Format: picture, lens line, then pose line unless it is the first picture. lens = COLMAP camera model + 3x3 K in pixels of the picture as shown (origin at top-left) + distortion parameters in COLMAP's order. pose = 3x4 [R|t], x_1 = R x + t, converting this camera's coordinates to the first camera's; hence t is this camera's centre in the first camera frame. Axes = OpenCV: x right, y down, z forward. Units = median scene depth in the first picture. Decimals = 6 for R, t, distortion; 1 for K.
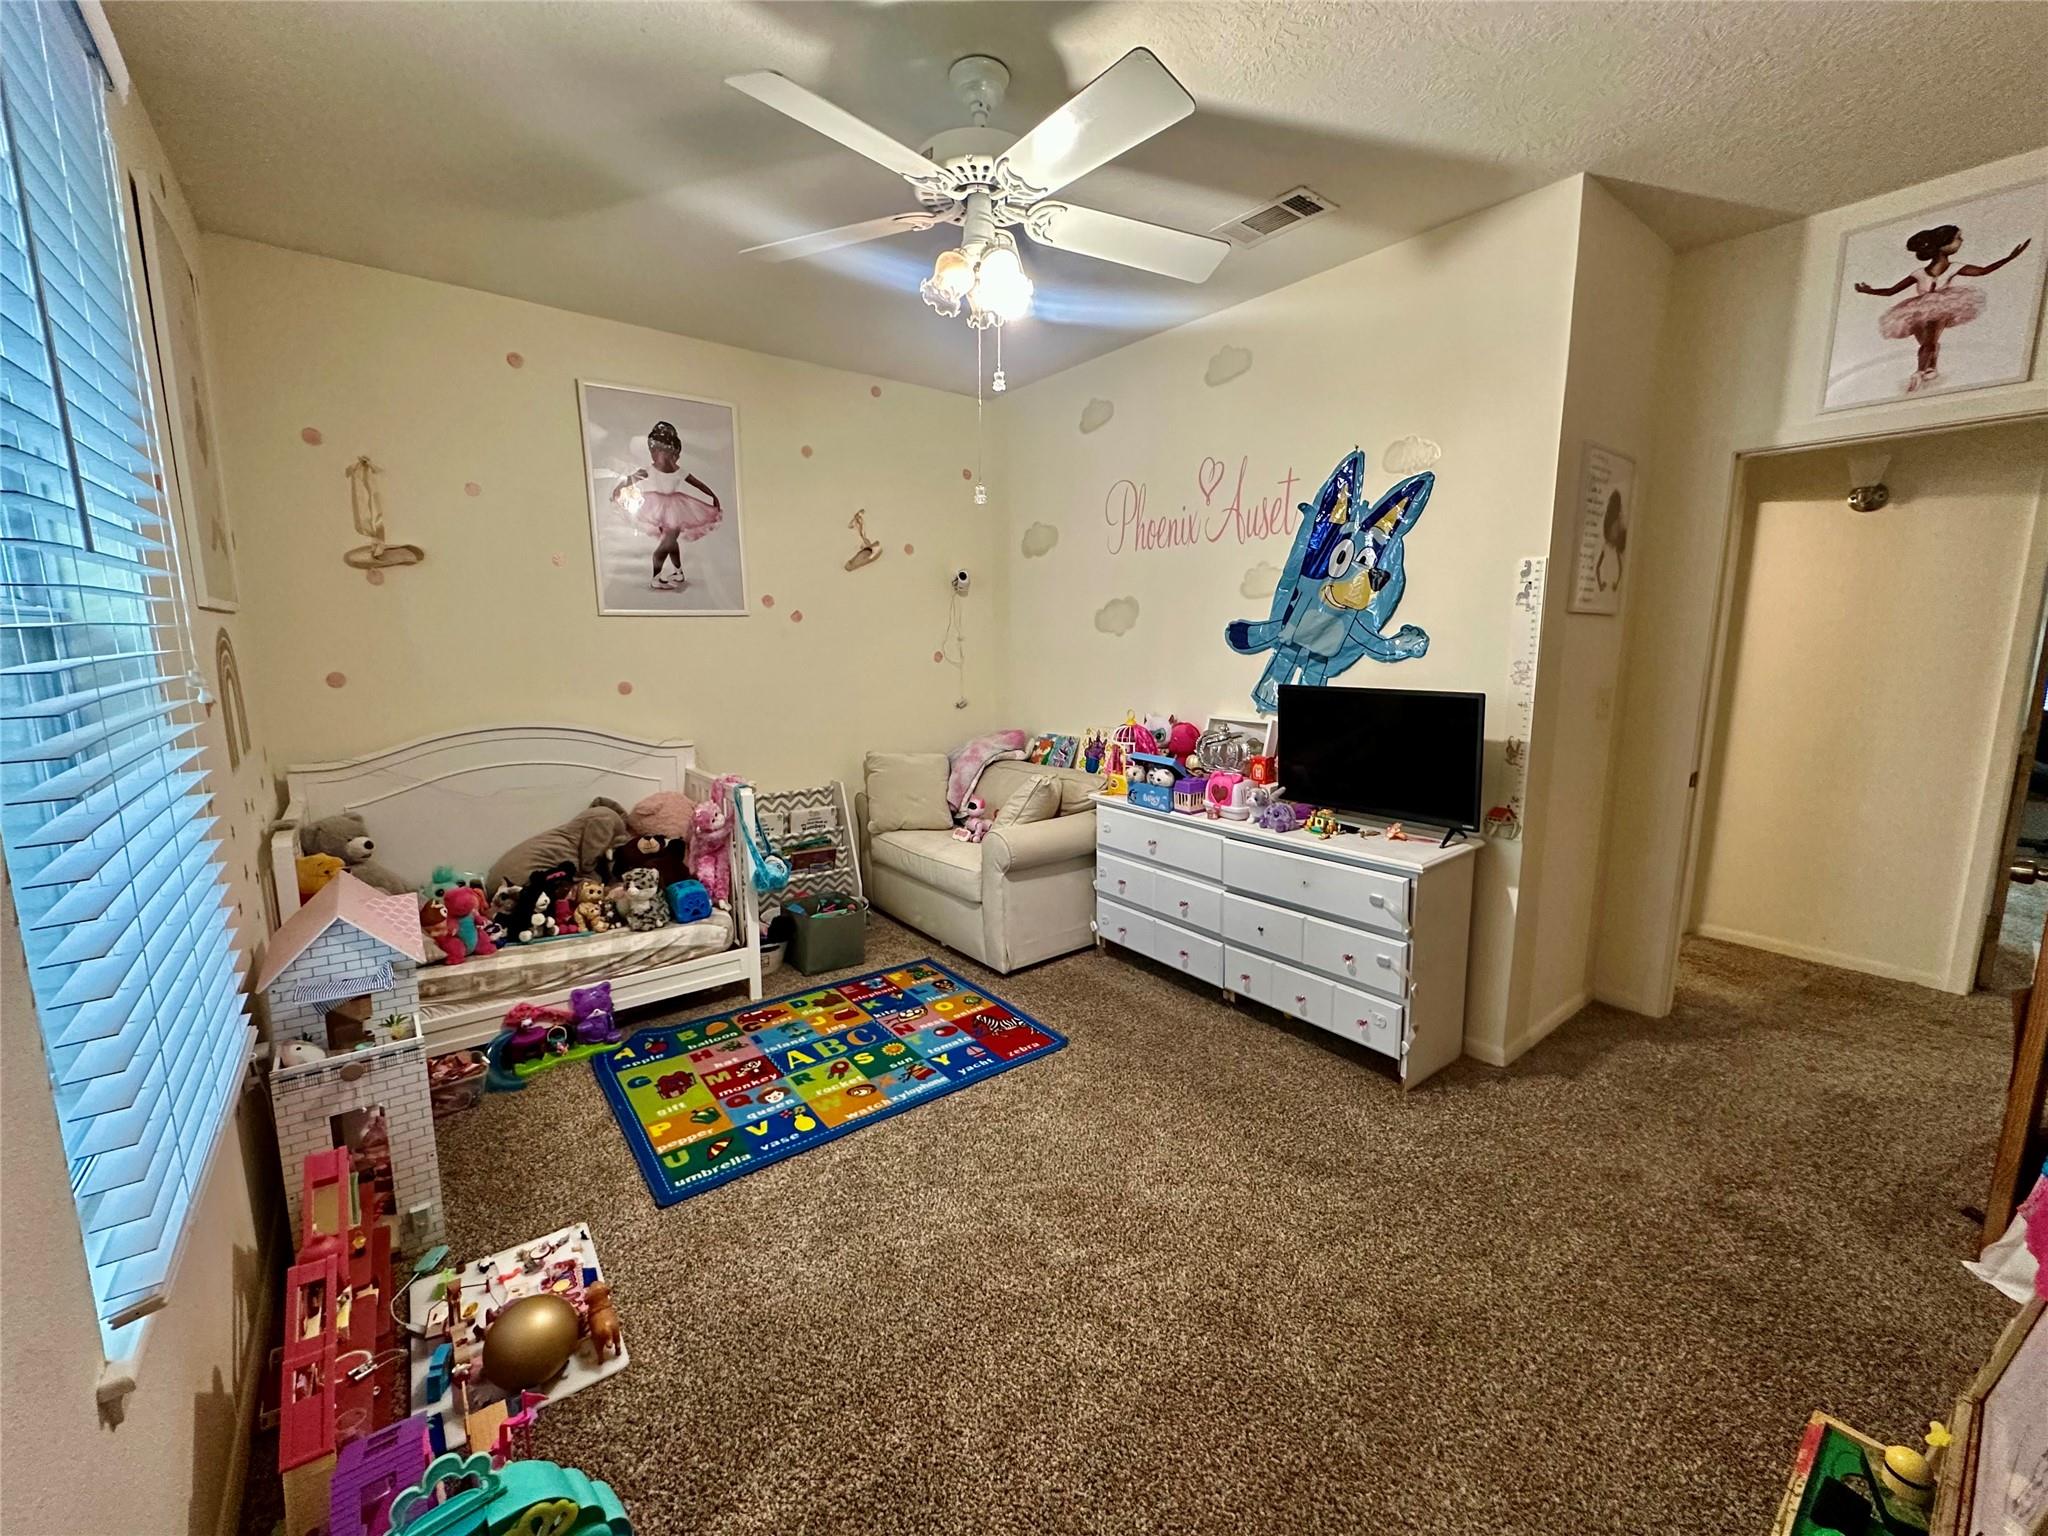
lens RADIAL K [[817.4, 0, 1023.5], [0, 817.4, 765.5], [0, 0, 1]] dist [-0.003846, 0.000643]
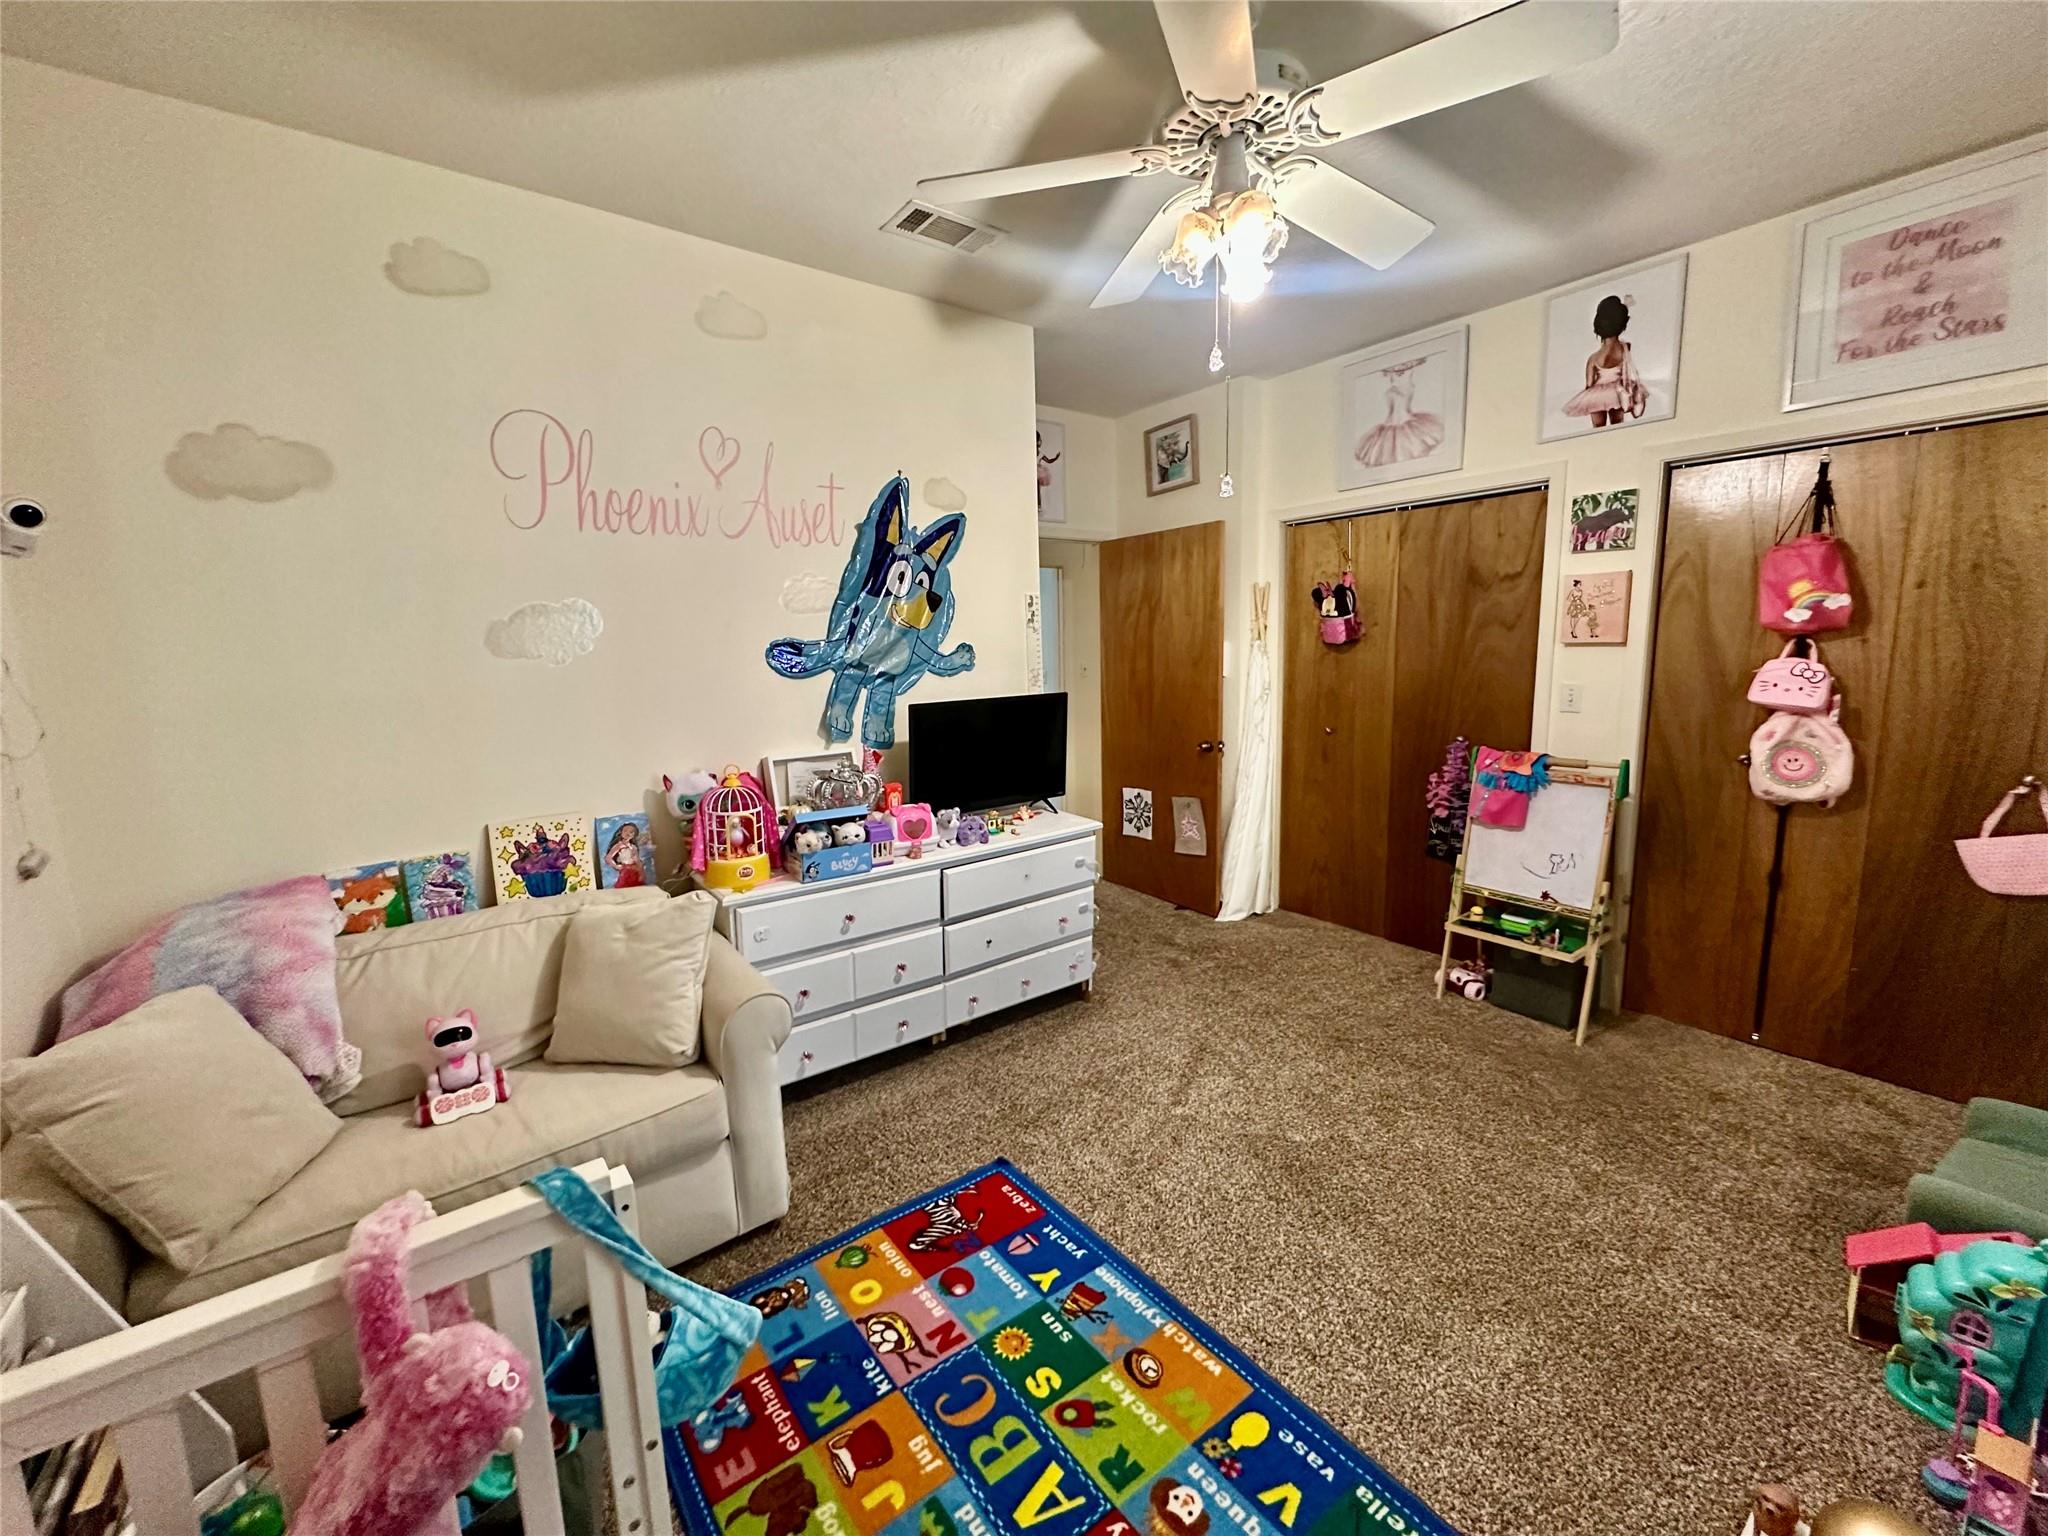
lens RADIAL K [[817.4, 0, 1024.2], [0, 817.4, 765.2], [0, 0, 1]] dist [-0.003846, 0.000643]
pose [[0.016213, -0.140931, 0.989887, -0.658192], [0.183739, 0.973577, 0.135600, -0.137015], [-0.982841, 0.179682, 0.041680, 0.851483]]
